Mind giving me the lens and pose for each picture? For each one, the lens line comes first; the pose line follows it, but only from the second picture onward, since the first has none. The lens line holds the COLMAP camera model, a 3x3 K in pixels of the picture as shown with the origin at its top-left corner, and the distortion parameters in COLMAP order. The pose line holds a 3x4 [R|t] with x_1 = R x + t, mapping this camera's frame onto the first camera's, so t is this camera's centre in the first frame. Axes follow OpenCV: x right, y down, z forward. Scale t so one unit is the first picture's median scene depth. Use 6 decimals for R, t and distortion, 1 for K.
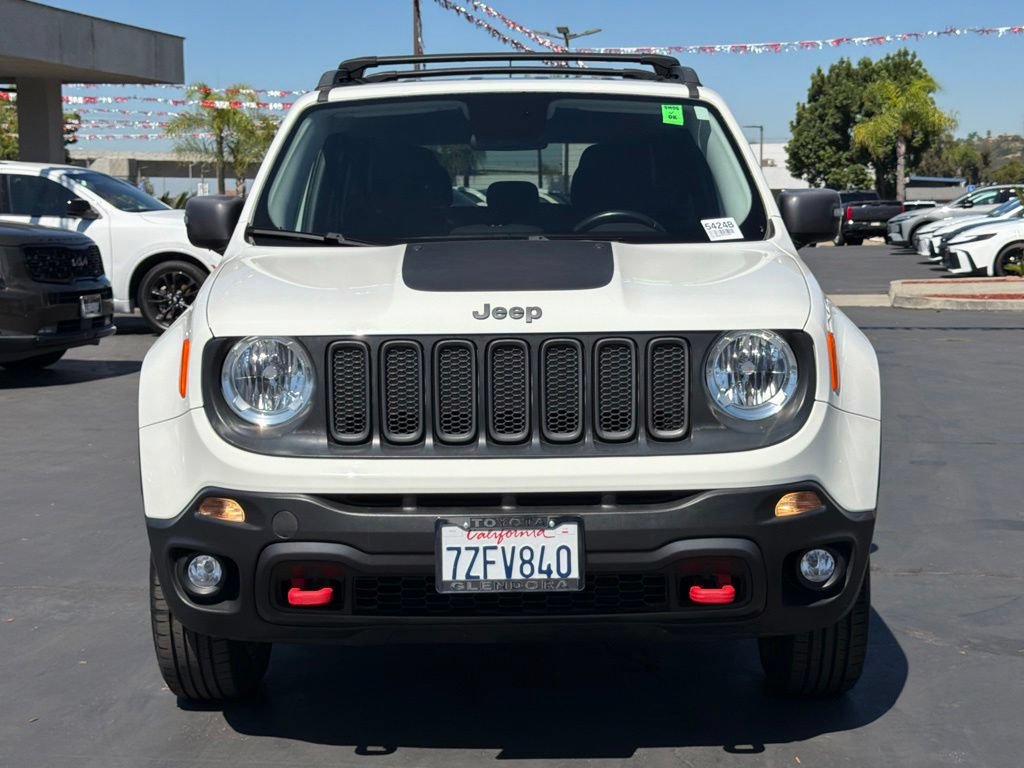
lens RADIAL K [[1598.1, 0, 513.8], [0, 1598.1, 406.5], [0, 0, 1]] dist [0.192046, -0.396564]
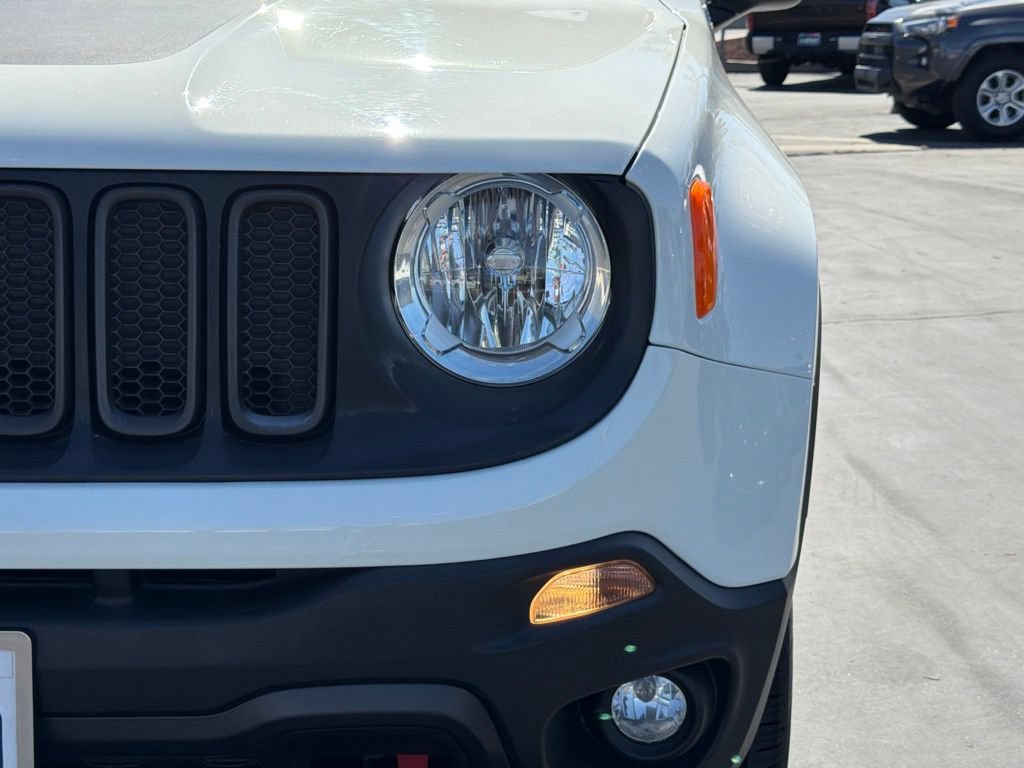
lens RADIAL K [[1598.1, 0, 513.8], [0, 1598.1, 406.5], [0, 0, 1]] dist [0.192046, -0.396564]
pose [[0.999690, 0.014024, 0.020564, 0.145316], [-0.014515, 0.999608, 0.023932, 0.001954], [-0.020220, -0.024223, 0.999502, 0.572092]]
